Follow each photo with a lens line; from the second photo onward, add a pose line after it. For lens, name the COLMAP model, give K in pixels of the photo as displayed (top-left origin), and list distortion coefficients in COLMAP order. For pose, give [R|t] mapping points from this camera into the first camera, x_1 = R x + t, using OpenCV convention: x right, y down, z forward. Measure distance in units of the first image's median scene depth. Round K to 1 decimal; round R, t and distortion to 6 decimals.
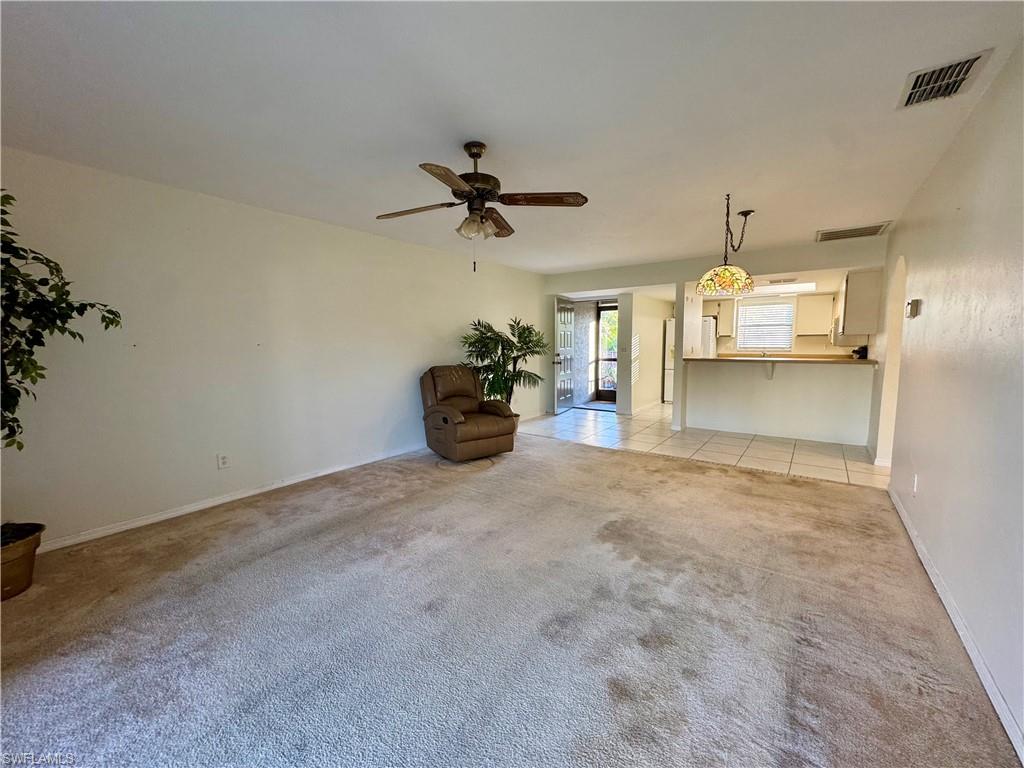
lens RADIAL K [[405.5, 0, 512.6], [0, 405.5, 385.0], [0, 0, 1]] dist [-0.005953, 0.000278]
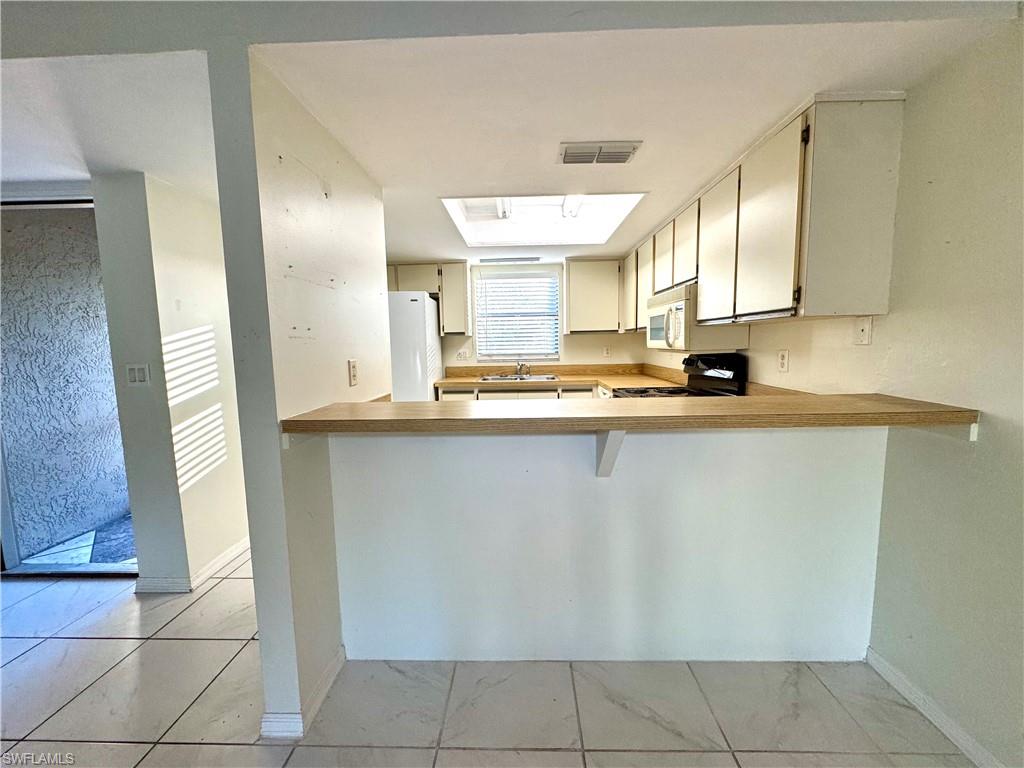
lens RADIAL K [[405.5, 0, 512.6], [0, 405.5, 385.0], [0, 0, 1]] dist [-0.005953, 0.000278]
pose [[0.819299, -0.066202, 0.569532, 0.683940], [0.072626, 0.997294, 0.011449, -0.135049], [-0.568748, 0.031982, 0.821889, 1.281246]]
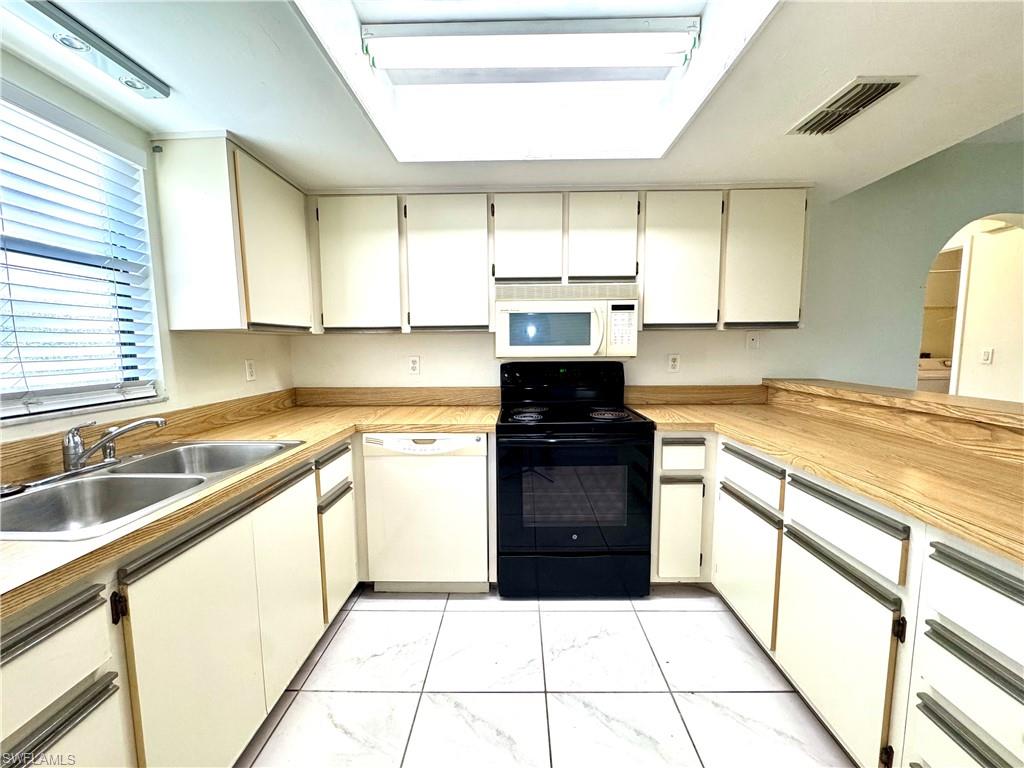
lens RADIAL K [[405.5, 0, 512.6], [0, 405.5, 385.0], [0, 0, 1]] dist [-0.005953, 0.000278]
pose [[-0.584513, -0.062477, 0.808975, 0.942169], [0.101083, 0.983656, 0.149004, -0.236036], [-0.805063, 0.168869, -0.568645, 2.218155]]
